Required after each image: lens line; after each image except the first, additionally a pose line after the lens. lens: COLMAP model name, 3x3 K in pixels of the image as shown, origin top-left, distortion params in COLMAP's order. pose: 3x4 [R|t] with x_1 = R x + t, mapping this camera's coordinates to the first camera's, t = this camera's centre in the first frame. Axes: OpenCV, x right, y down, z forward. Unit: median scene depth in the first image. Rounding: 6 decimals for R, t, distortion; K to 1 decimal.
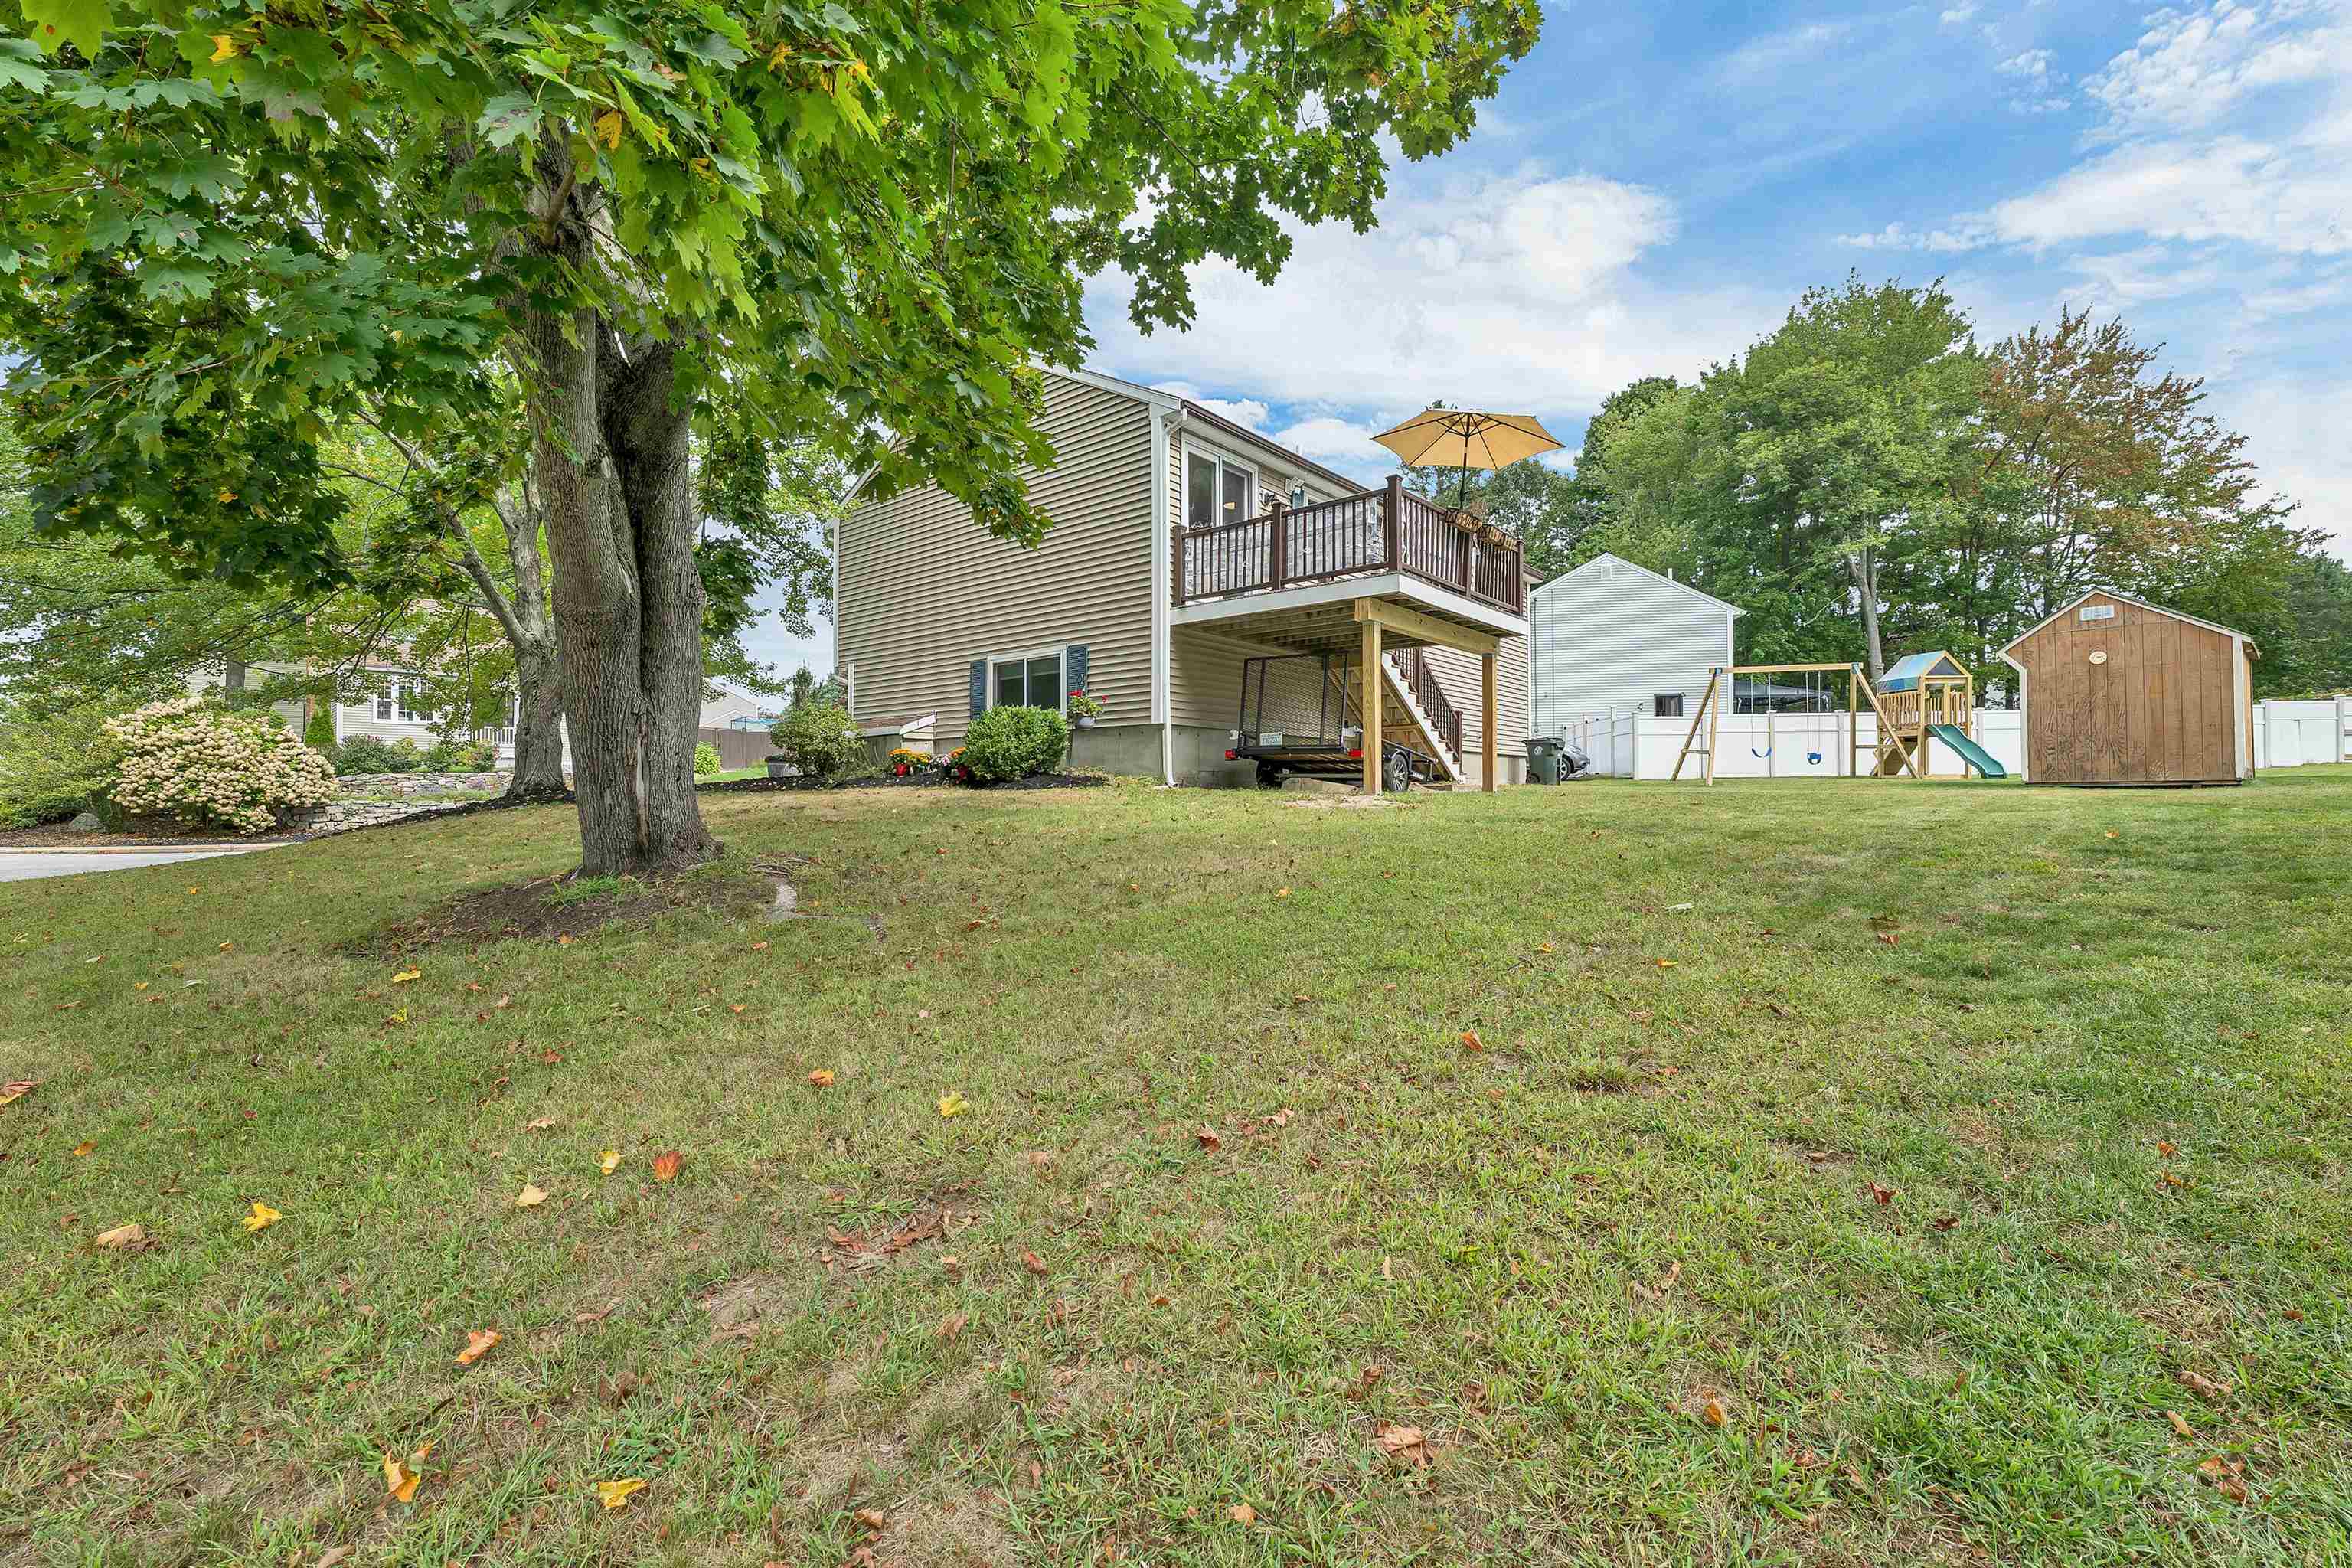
lens RADIAL K [[970.4, 0, 1173.7], [0, 970.4, 792.1], [0, 0, 1]] dist [-0.006115, 0.000140]
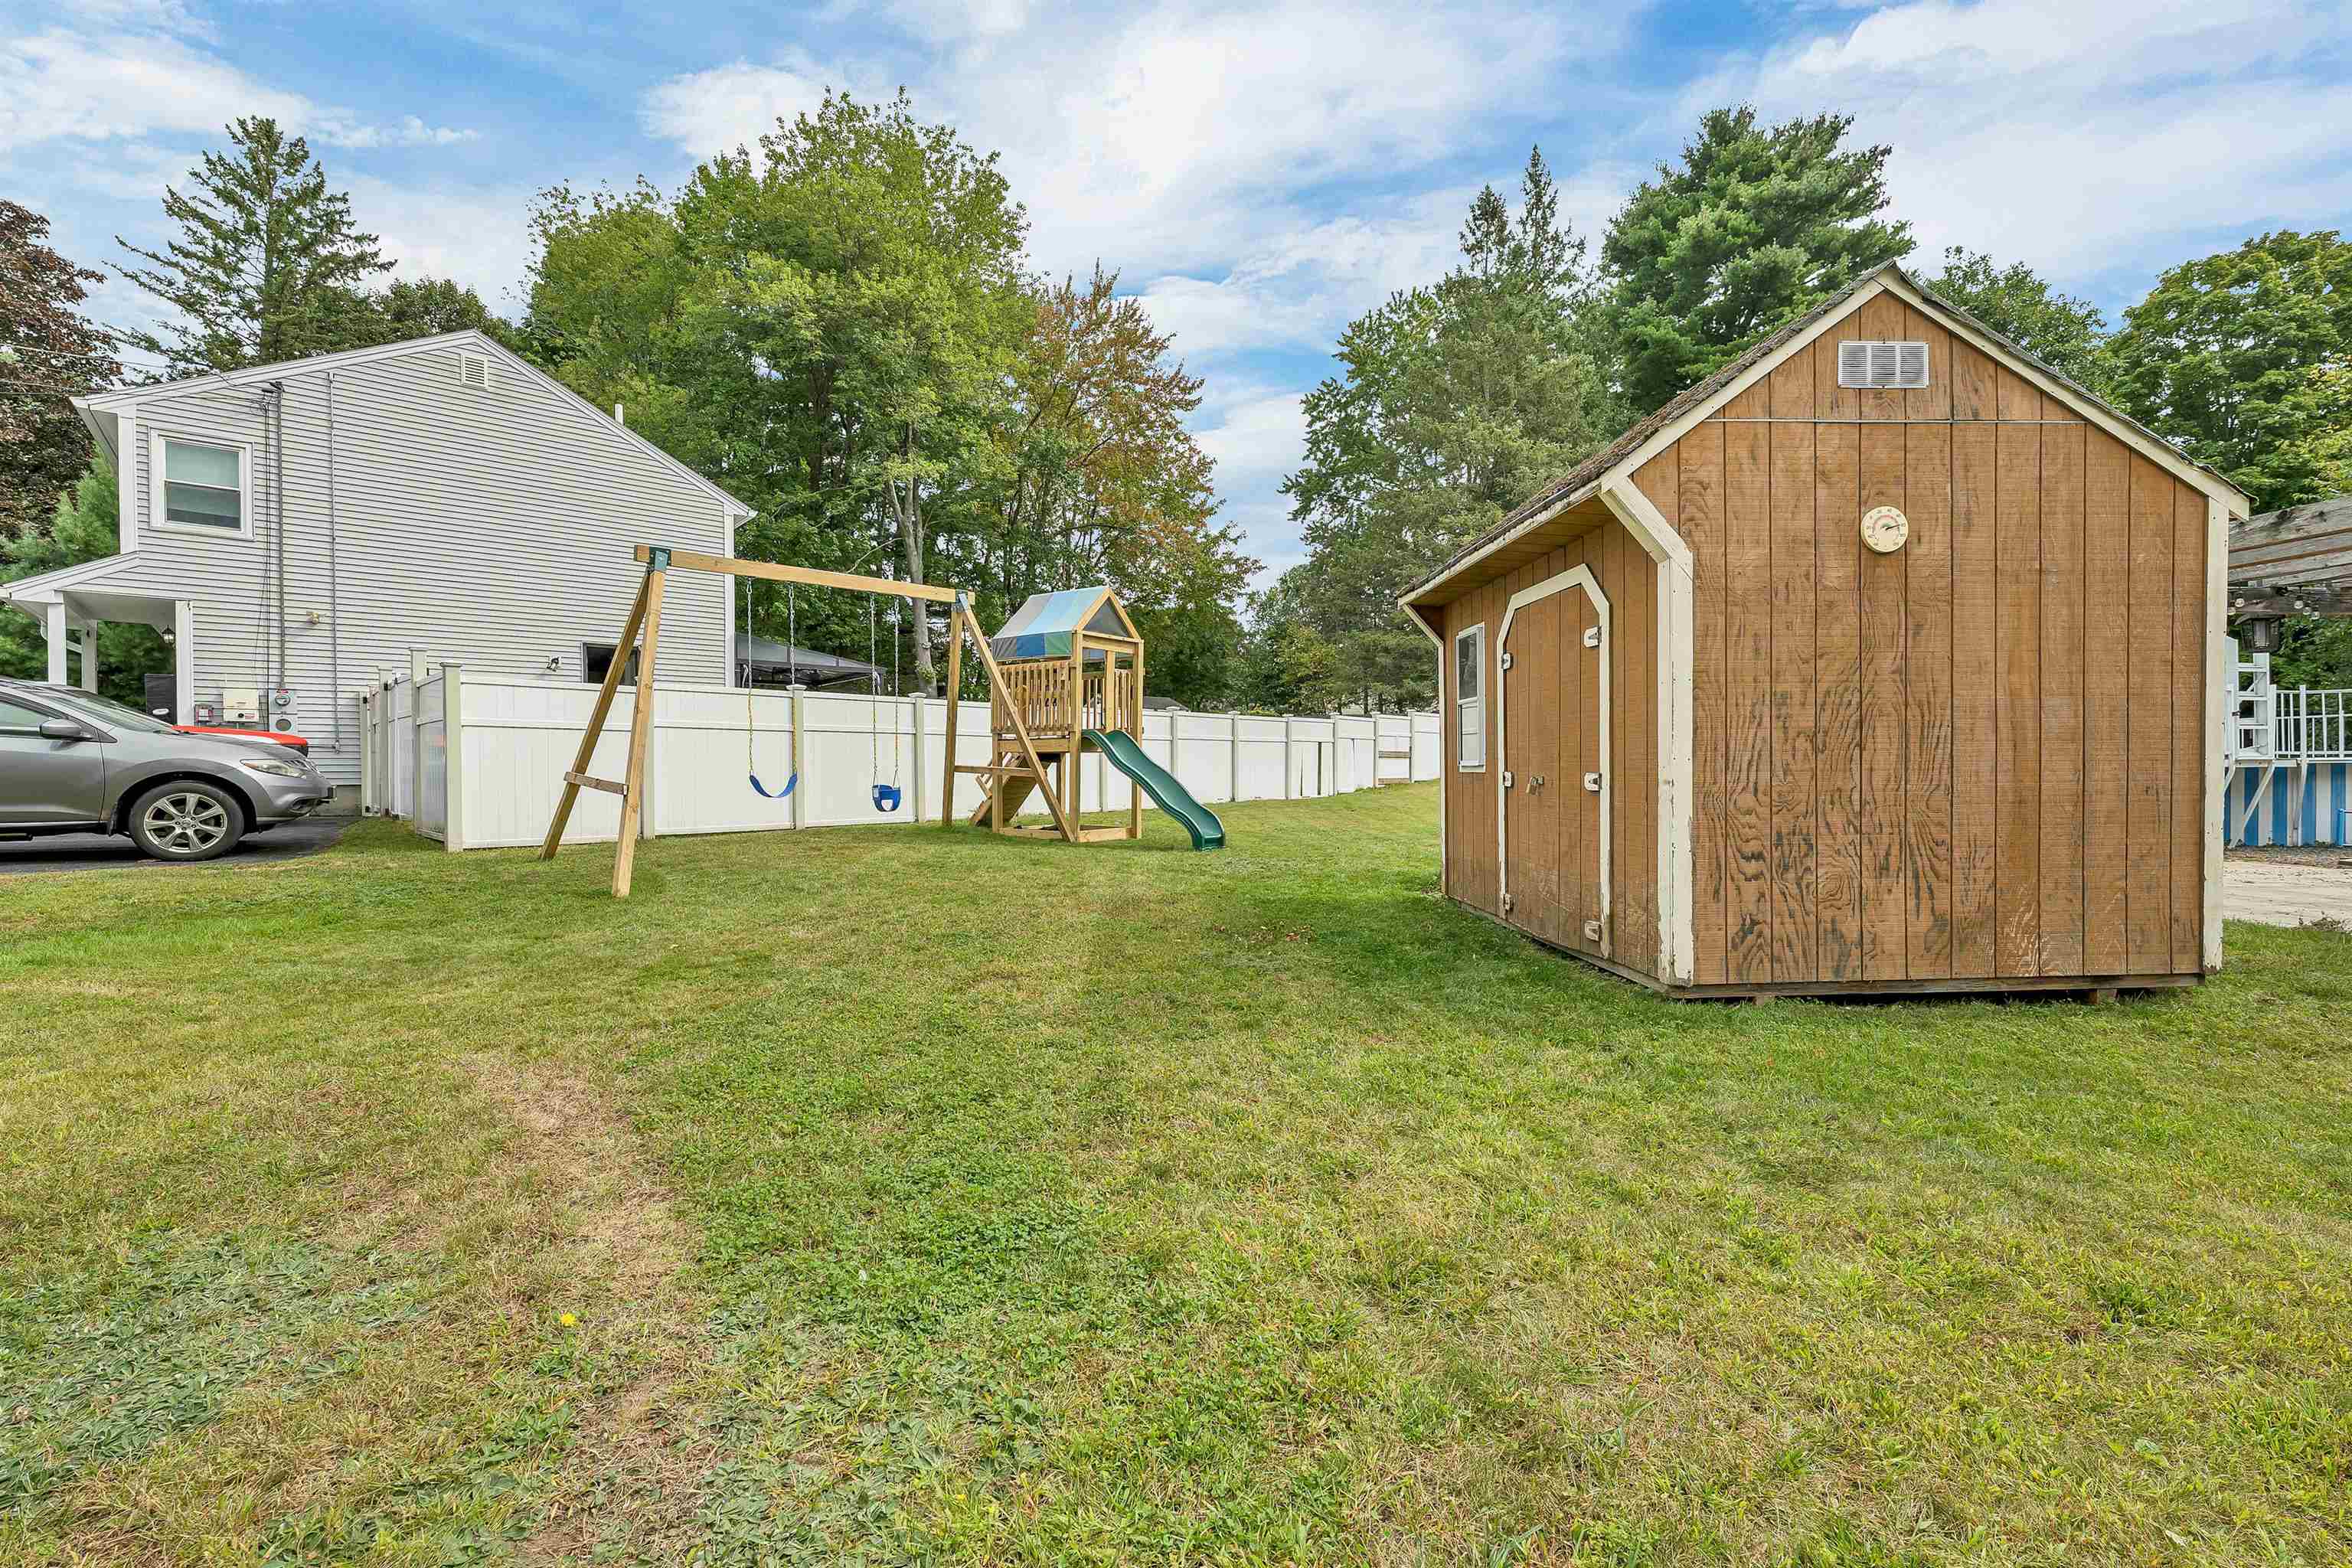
lens RADIAL K [[970.4, 0, 1173.7], [0, 970.4, 792.1], [0, 0, 1]] dist [-0.006115, 0.000140]
pose [[0.606596, -0.014765, 0.794873, 0.394146], [0.001170, 0.999843, 0.017680, -0.044584], [-0.795009, -0.009795, 0.606518, 0.634223]]
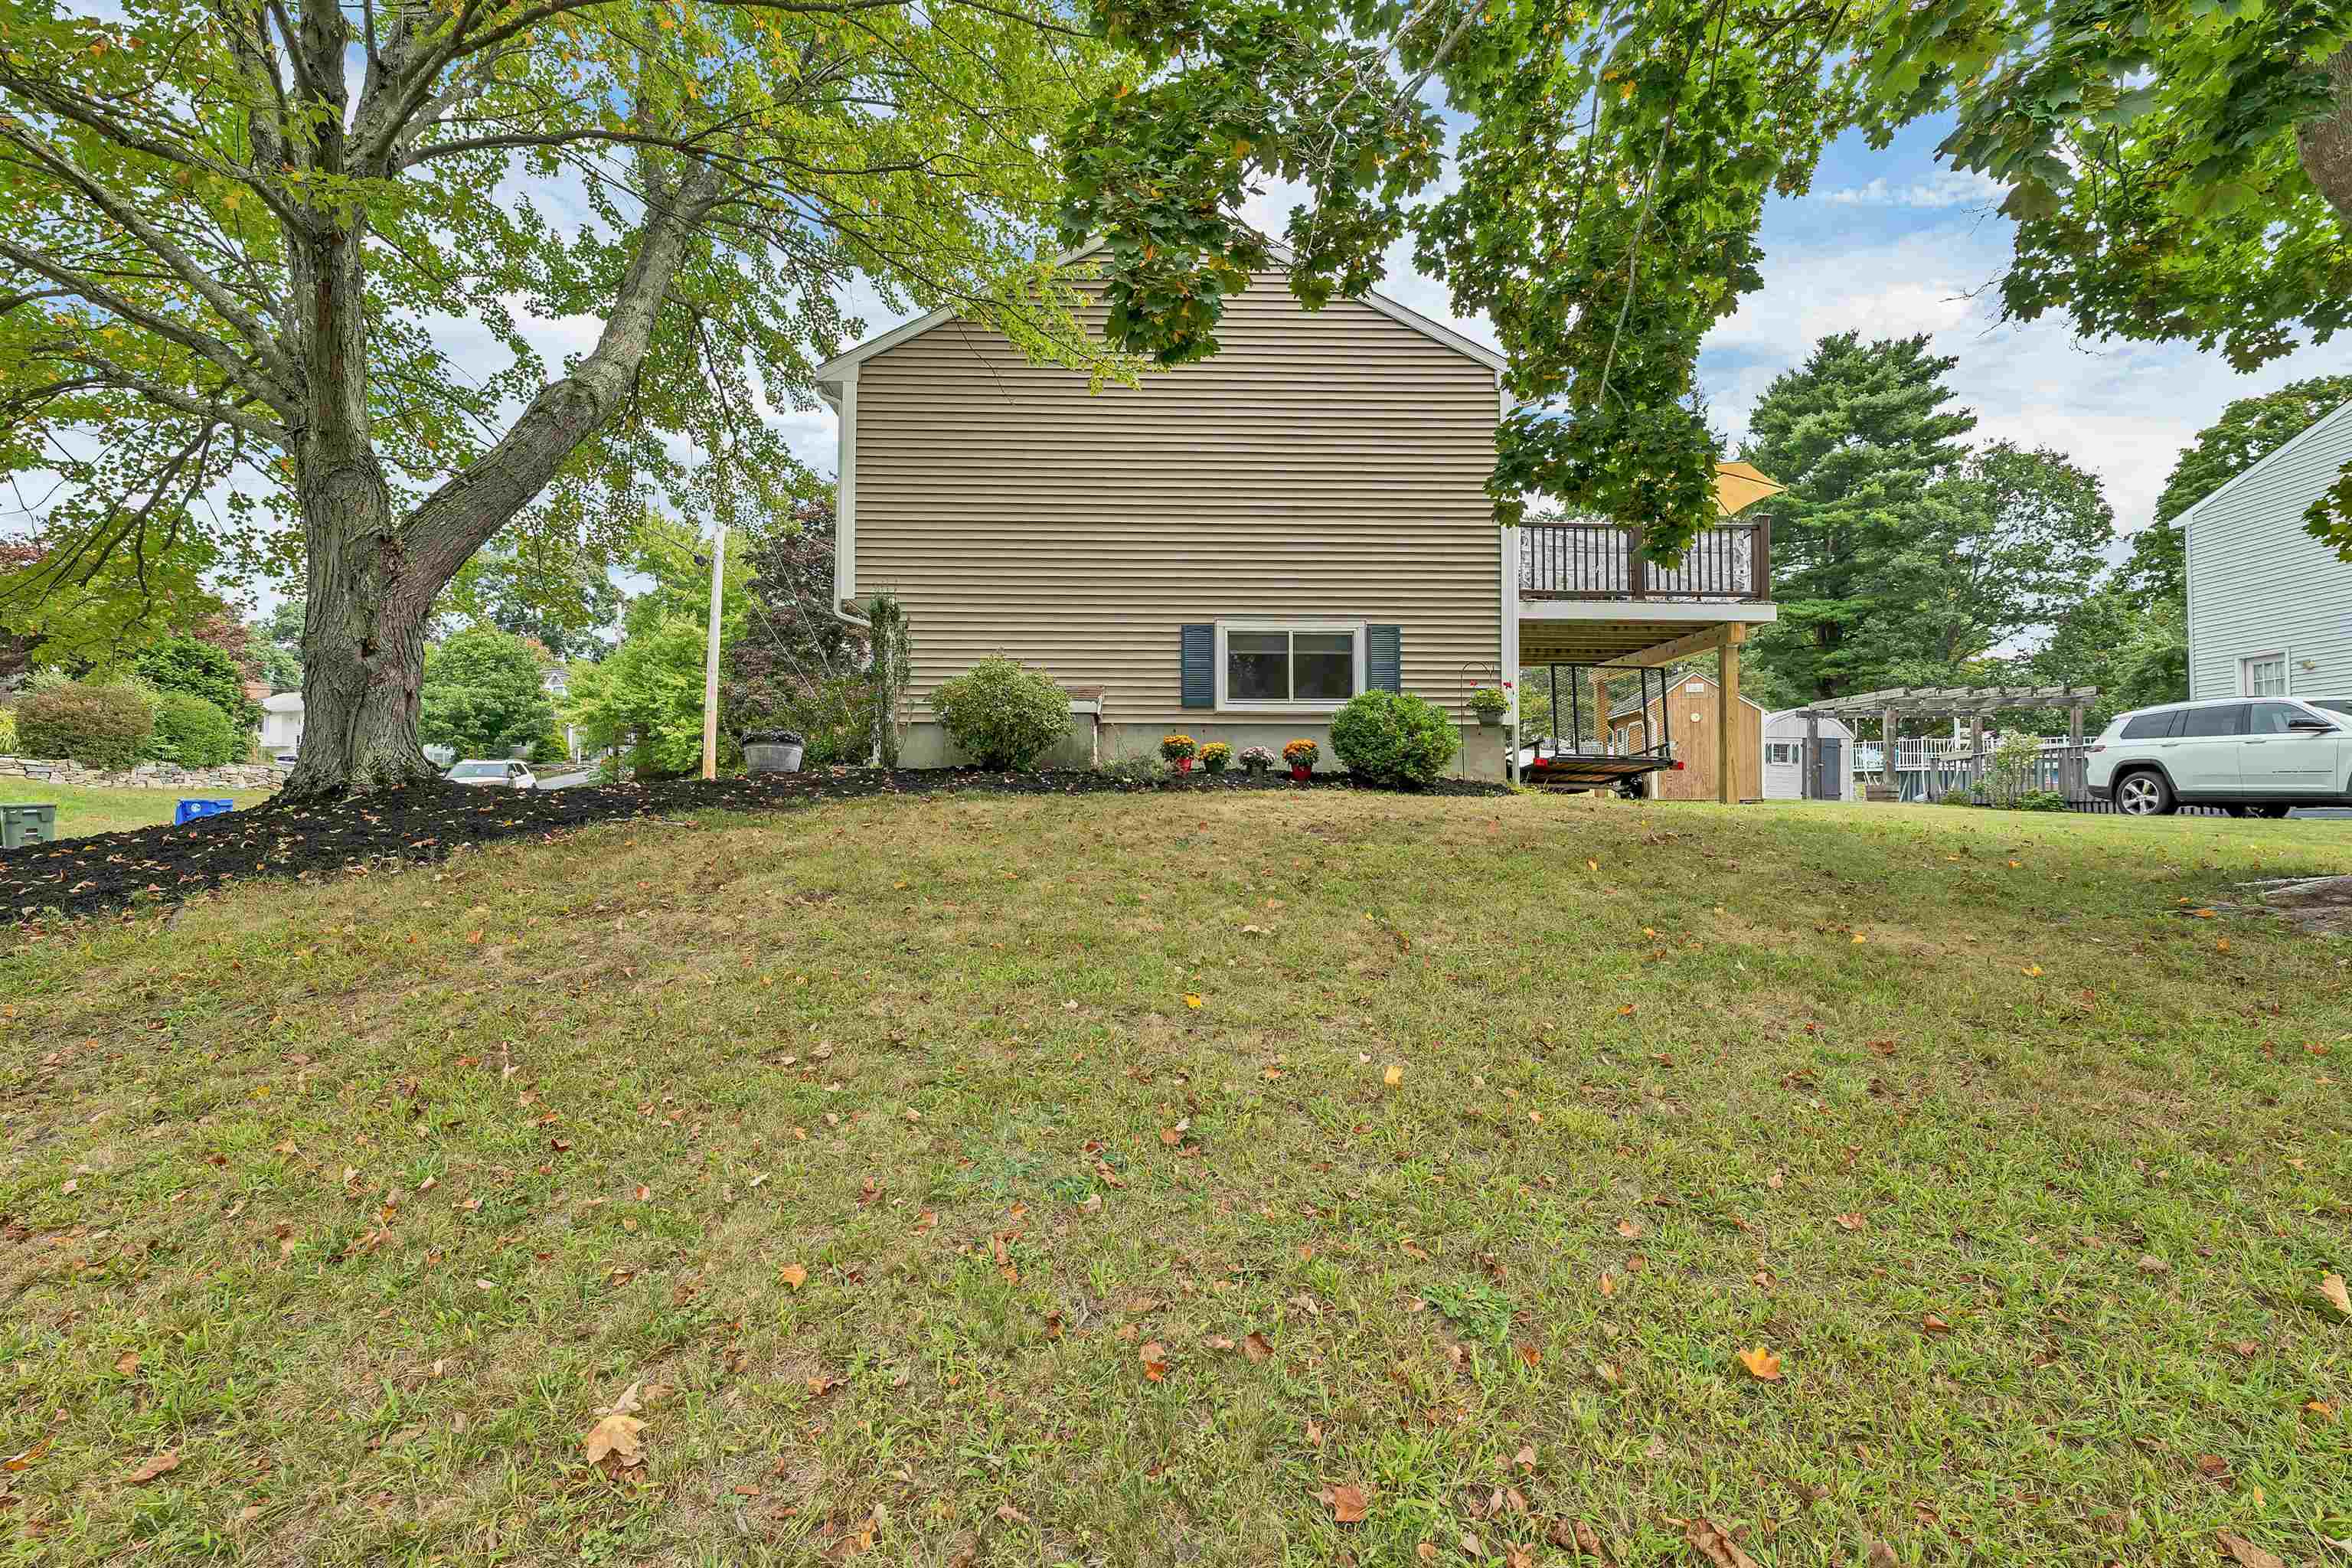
lens RADIAL K [[964.2, 0, 1170.2], [0, 964.2, 783.5], [0, 0, 1]] dist [-0.003468, 0.000034]
pose [[0.746143, 0.020563, 0.665468, -0.422054], [-0.005632, 0.999682, -0.024575, 0.003920], [-0.665762, 0.014589, 0.746022, 0.269564]]
